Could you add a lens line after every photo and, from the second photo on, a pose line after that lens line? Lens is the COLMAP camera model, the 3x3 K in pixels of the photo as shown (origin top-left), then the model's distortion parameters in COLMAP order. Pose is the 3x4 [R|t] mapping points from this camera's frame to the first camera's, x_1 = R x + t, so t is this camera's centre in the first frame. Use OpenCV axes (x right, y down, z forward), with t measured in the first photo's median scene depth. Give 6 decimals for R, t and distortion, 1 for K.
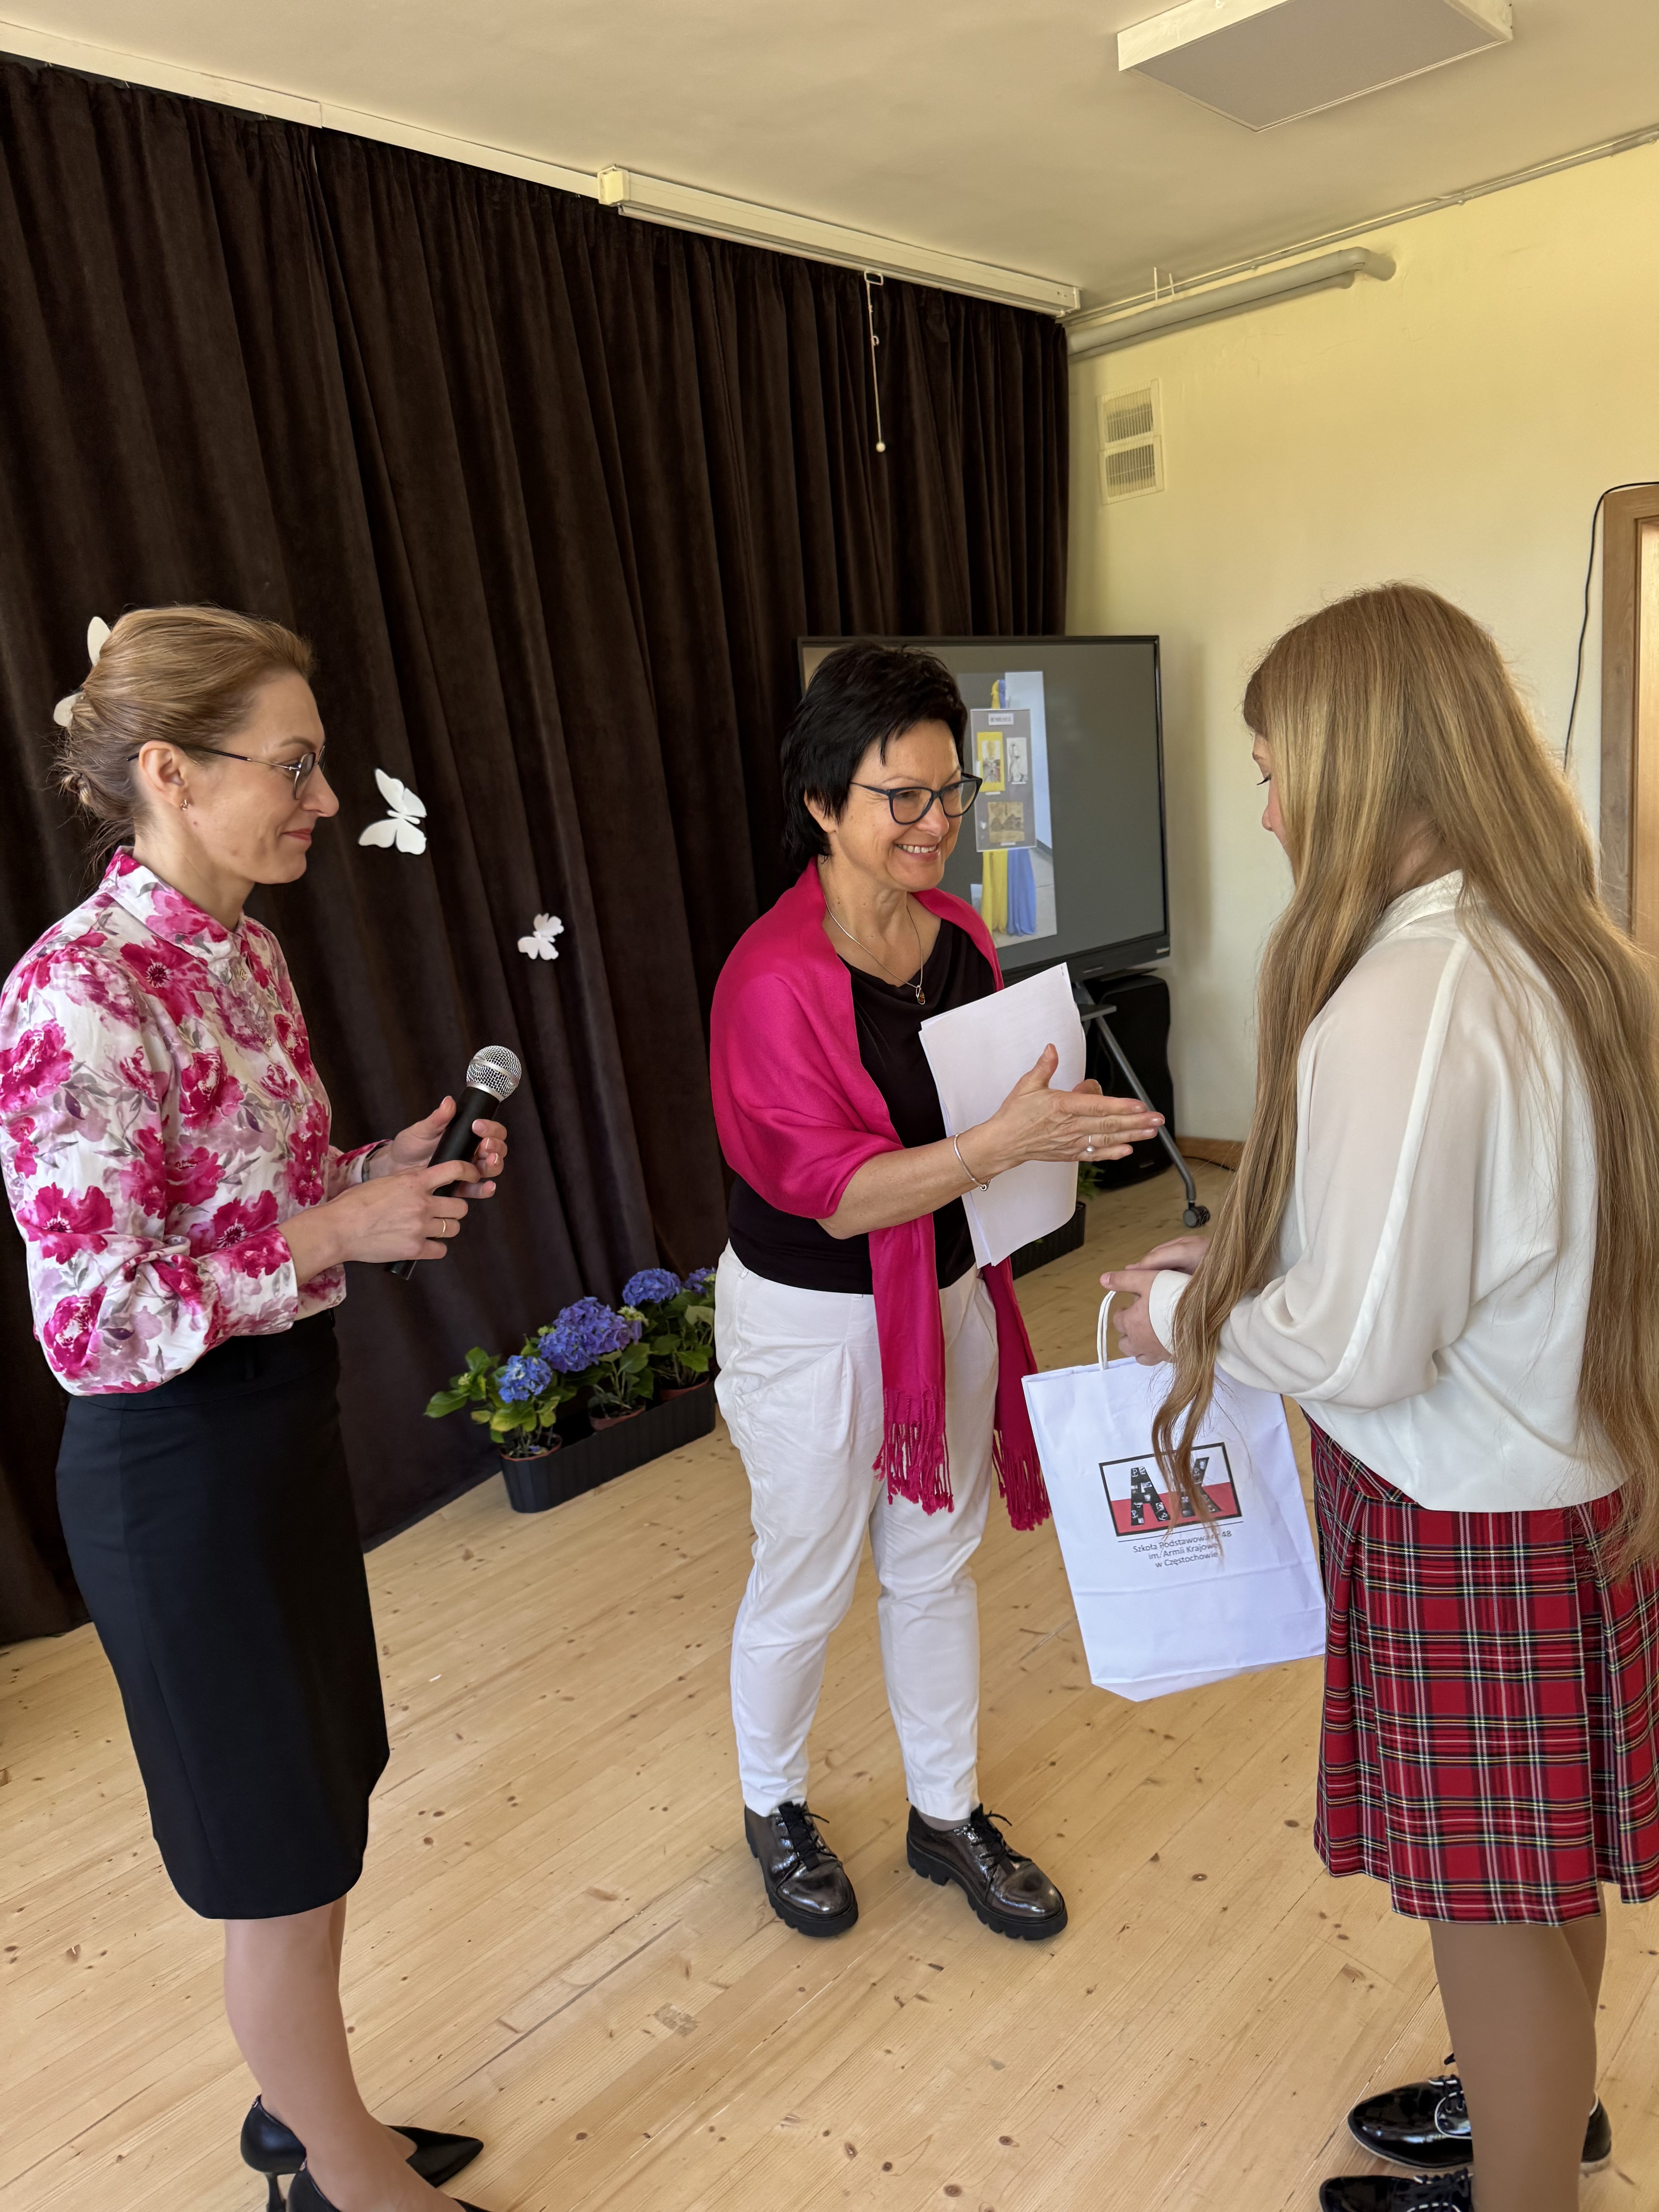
lens RADIAL K [[1540.5, 0, 833.6], [0, 1540.5, 1122.8], [0, 0, 1]] dist [-0.002595, -0.011575]
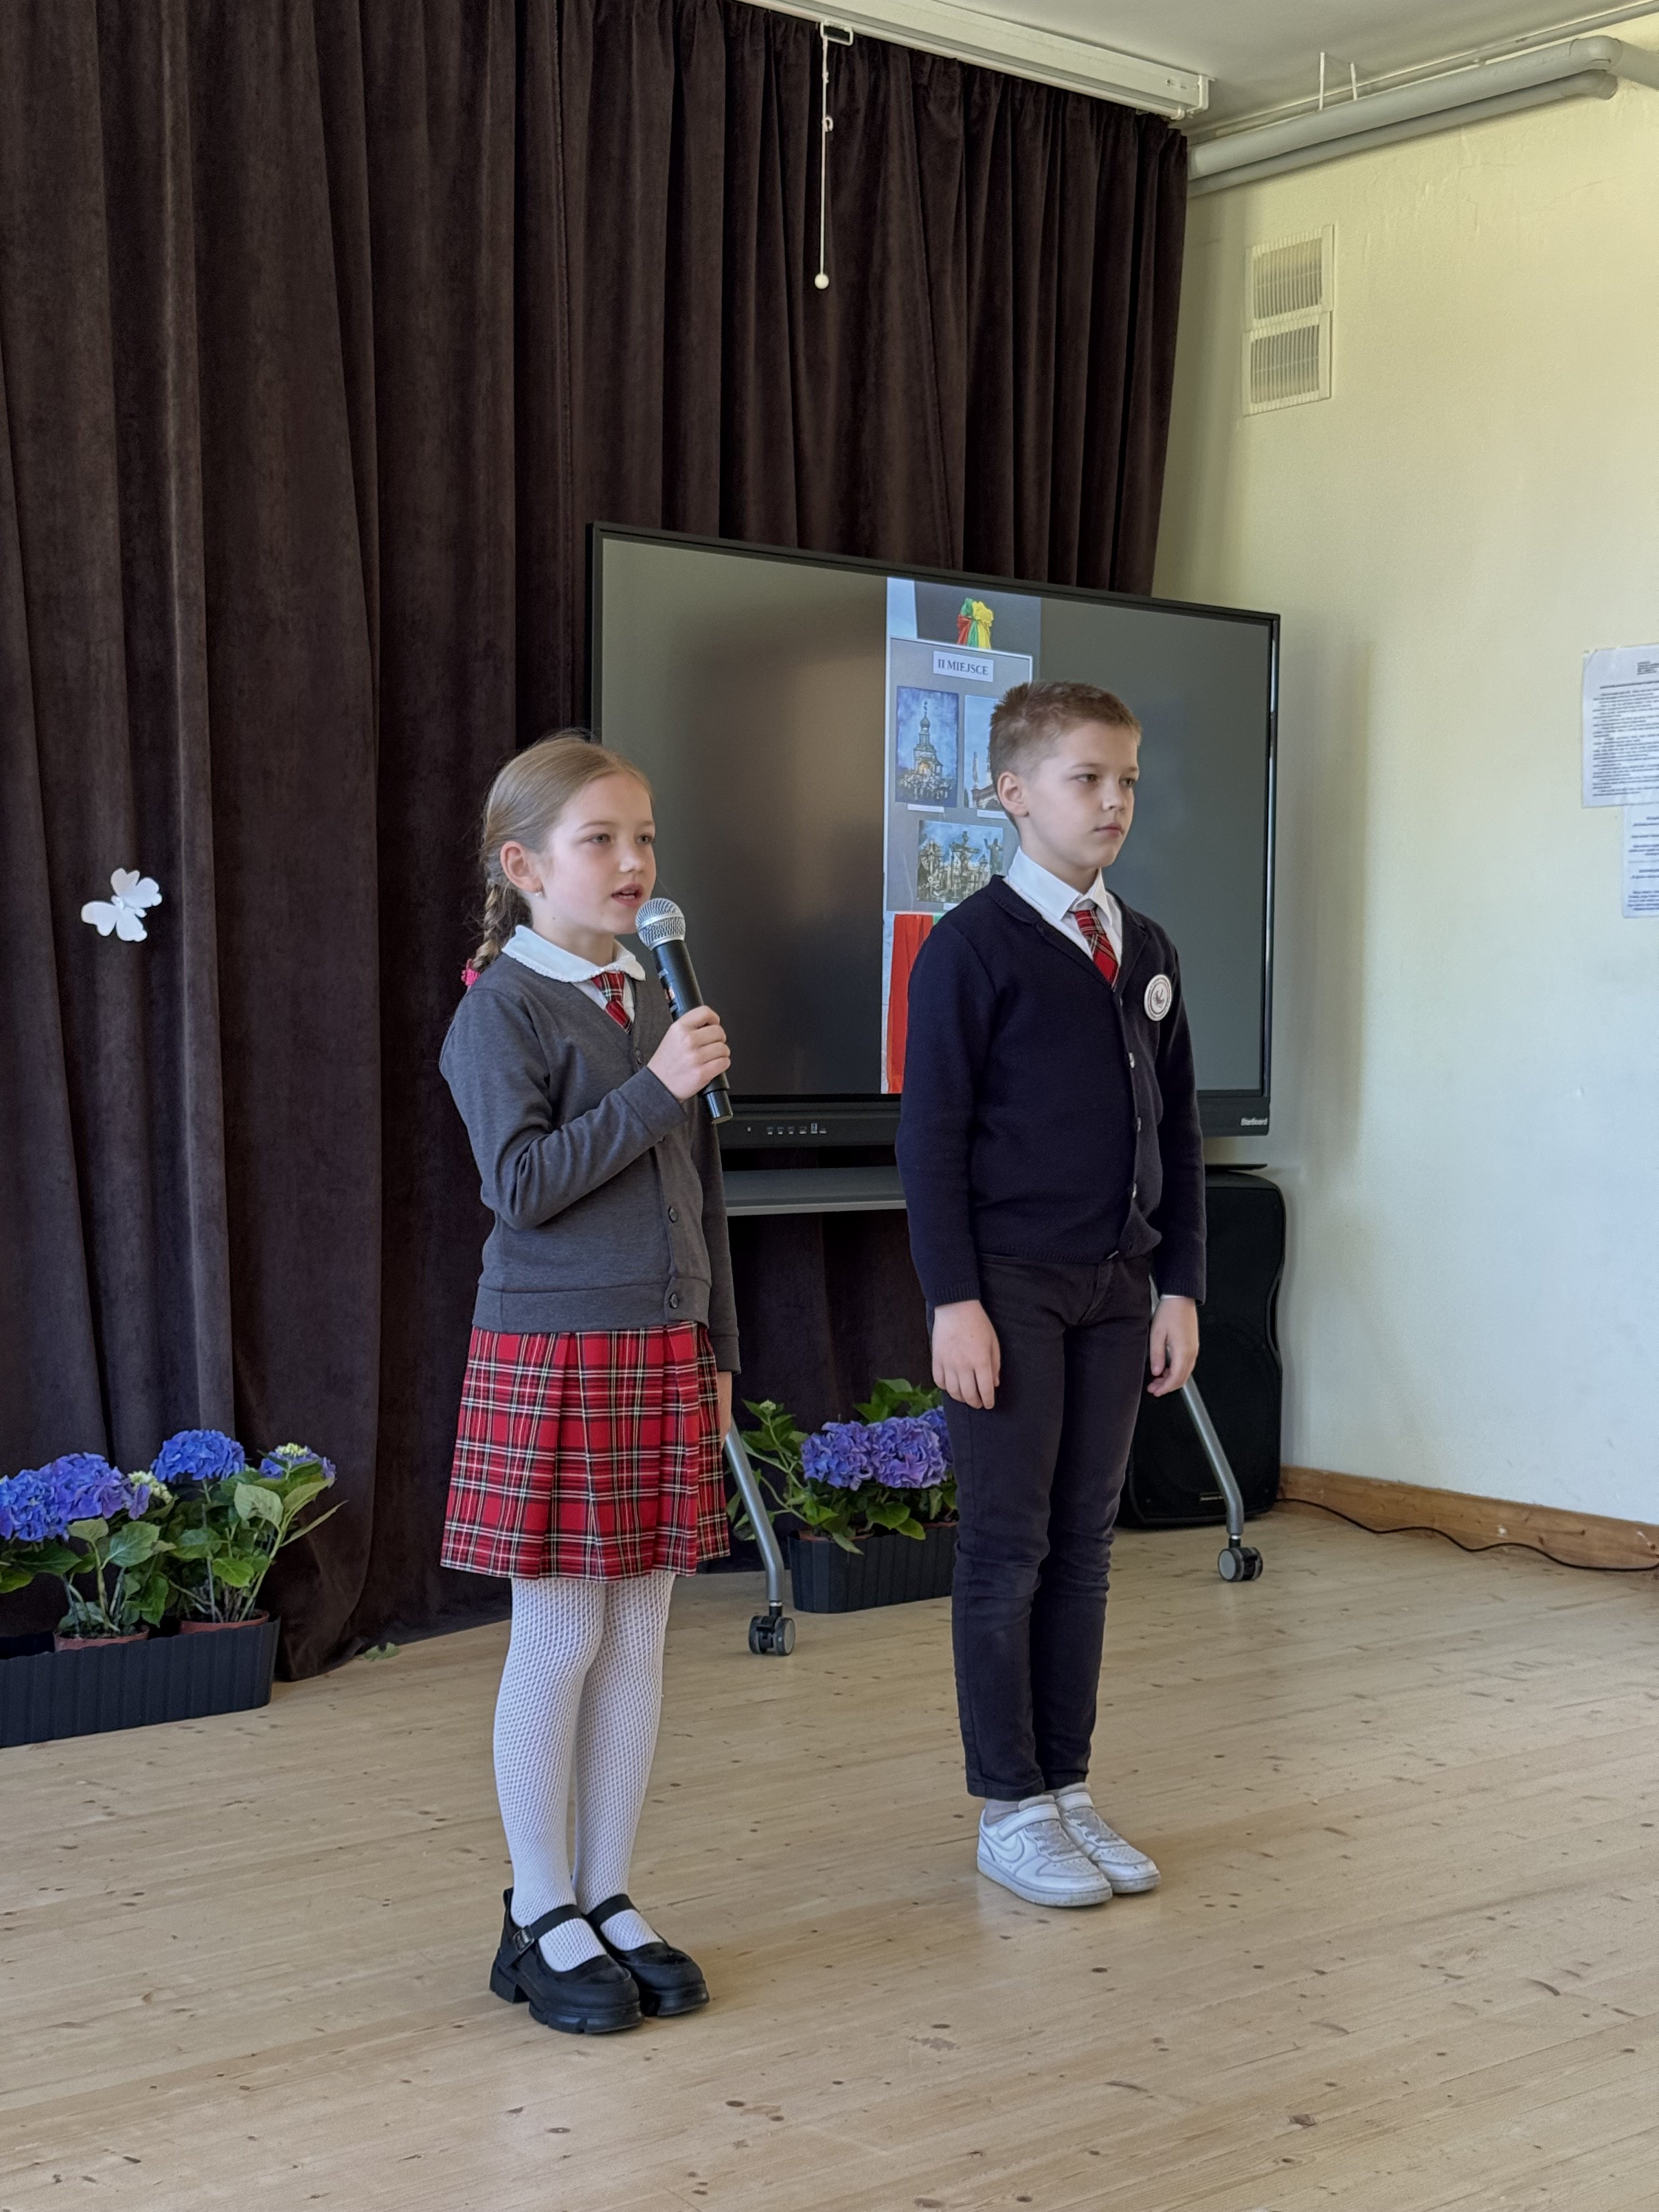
lens RADIAL K [[3027.0, 0, 829.5], [0, 3027.0, 1106.0], [0, 0, 1]] dist [0.193719, -0.426244]
pose [[0.988152, 0.109497, -0.107550, 0.279698], [-0.126907, 0.977010, -0.171308, 0.160483], [0.086320, 0.182927, 0.979330, -0.264581]]
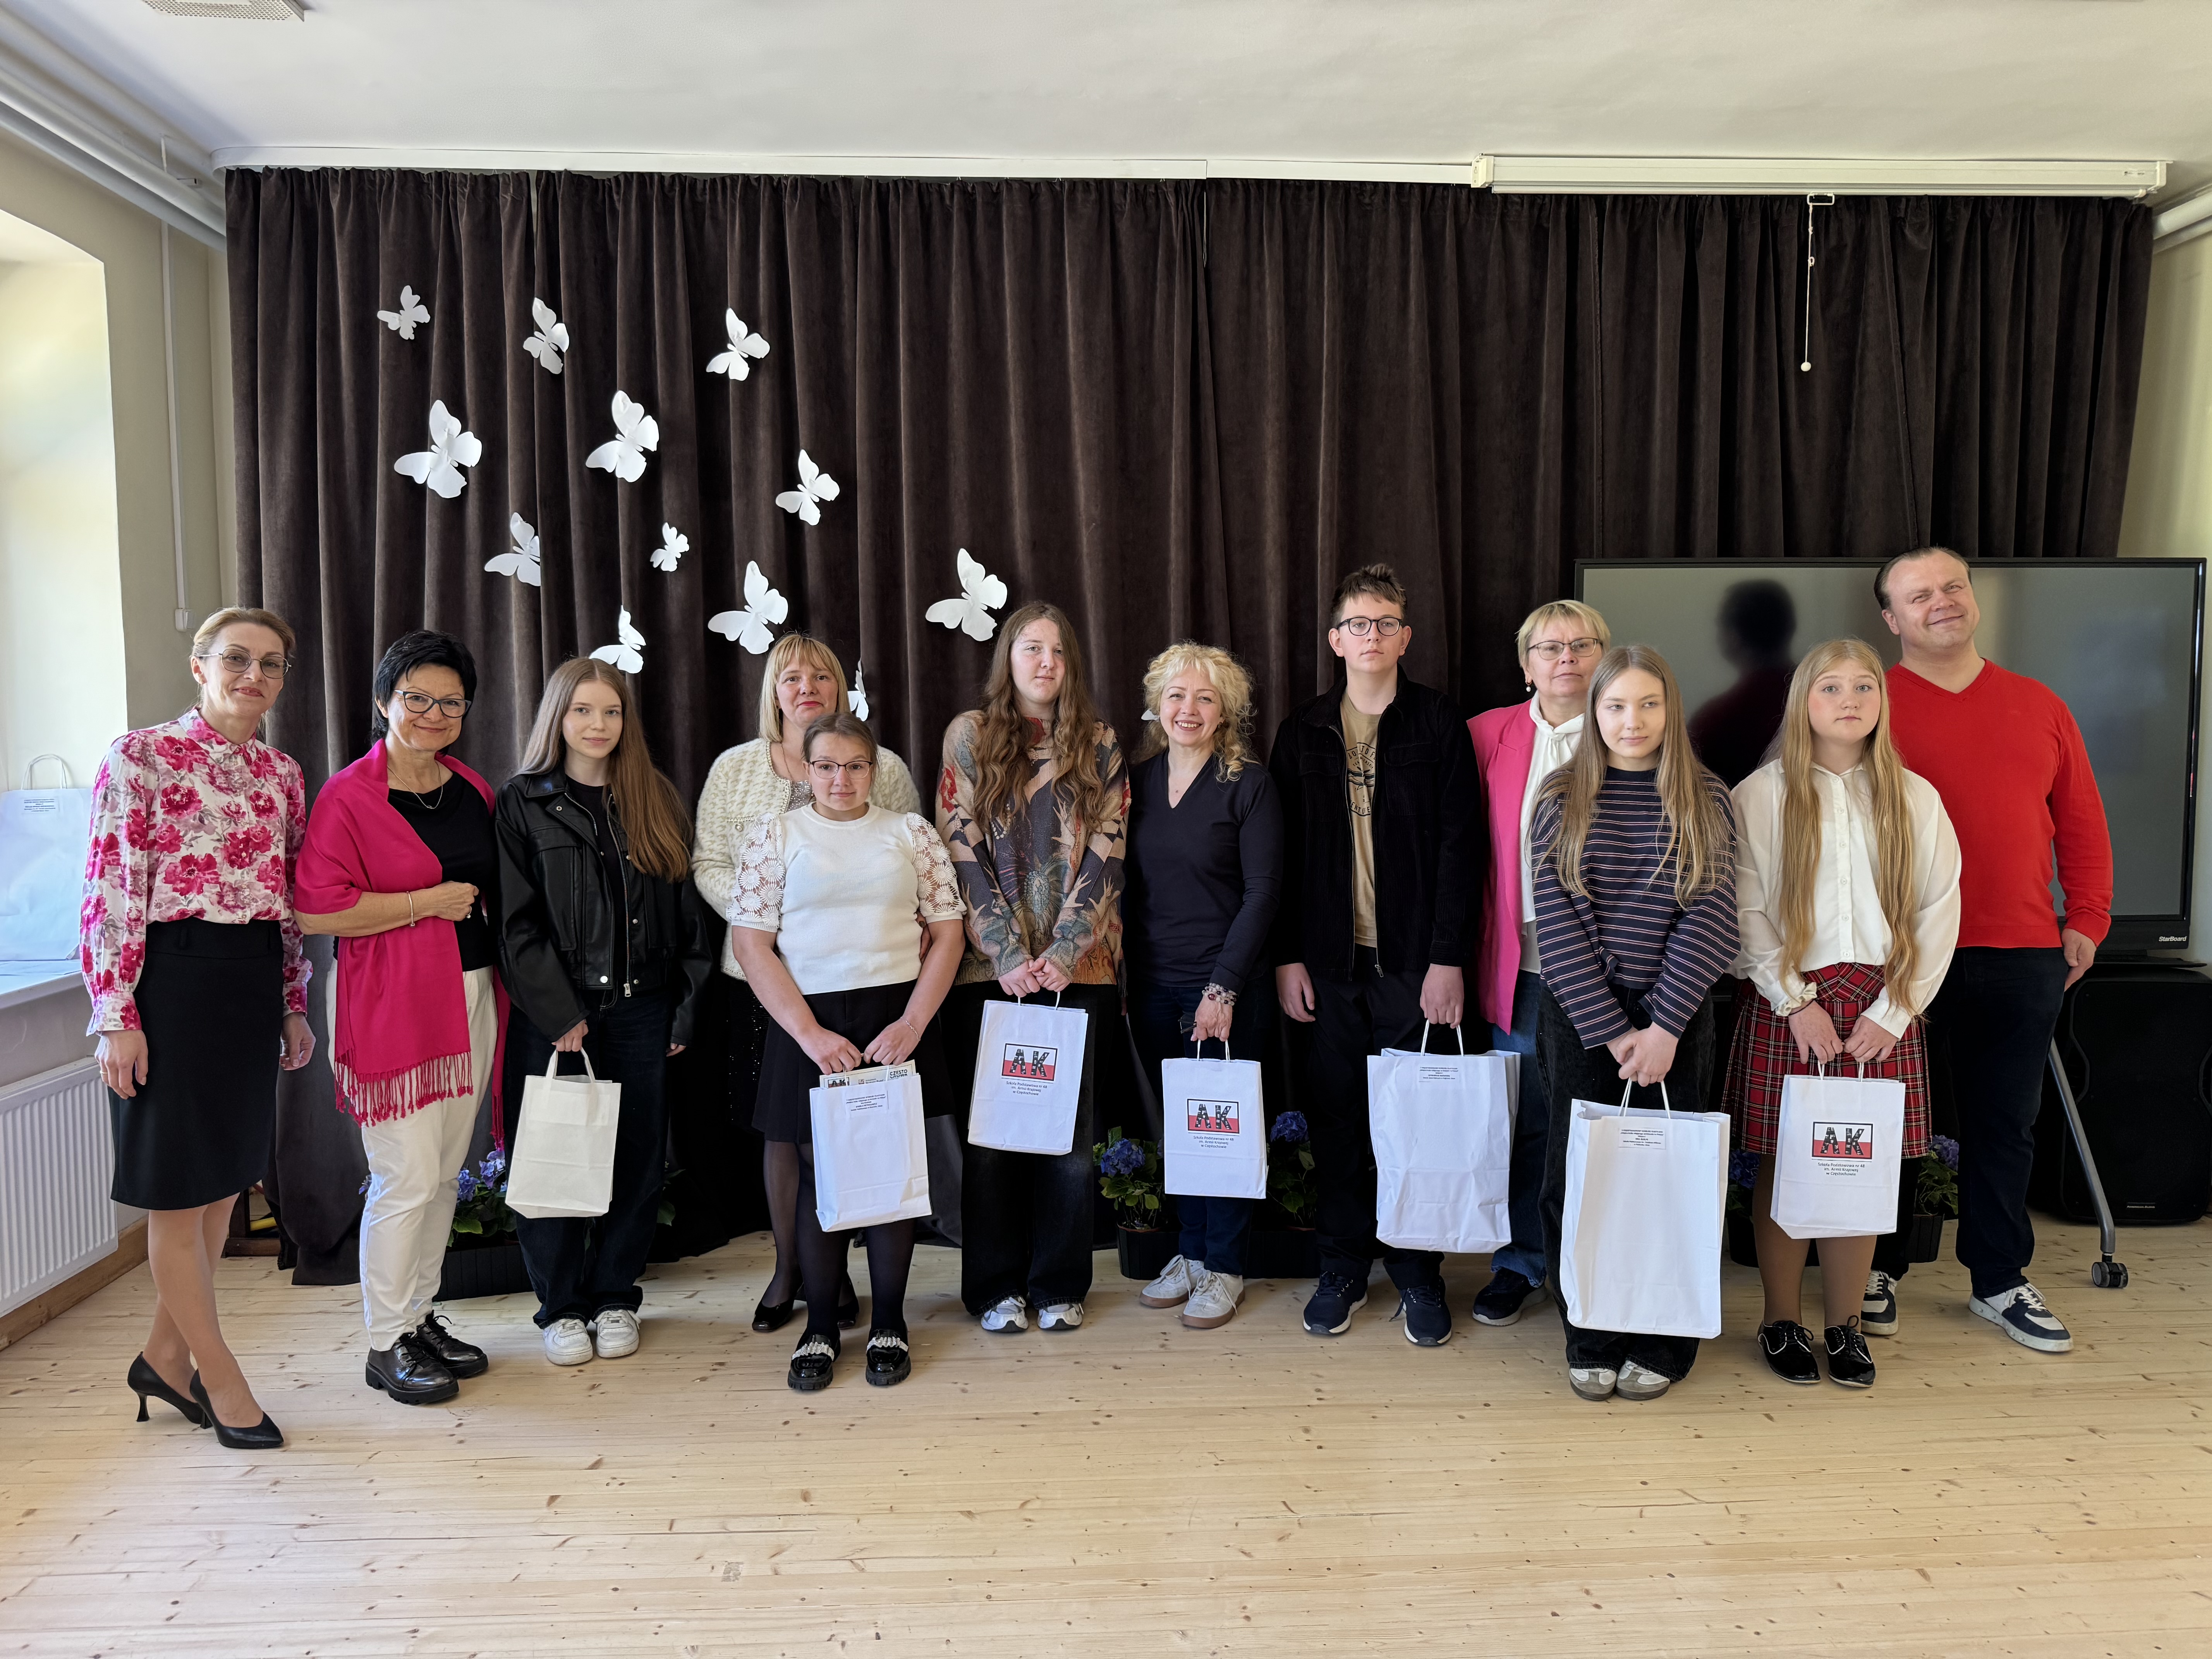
lens RADIAL K [[1551.4, 0, 1115.6], [0, 1551.4, 831.8], [0, 0, 1]] dist [-0.012712, -0.006062]
pose [[0.714638, 0.152094, -0.682759, 0.566214], [-0.209631, 0.977779, -0.001605, -0.082144], [0.667343, 0.144275, 0.730642, 0.061152]]
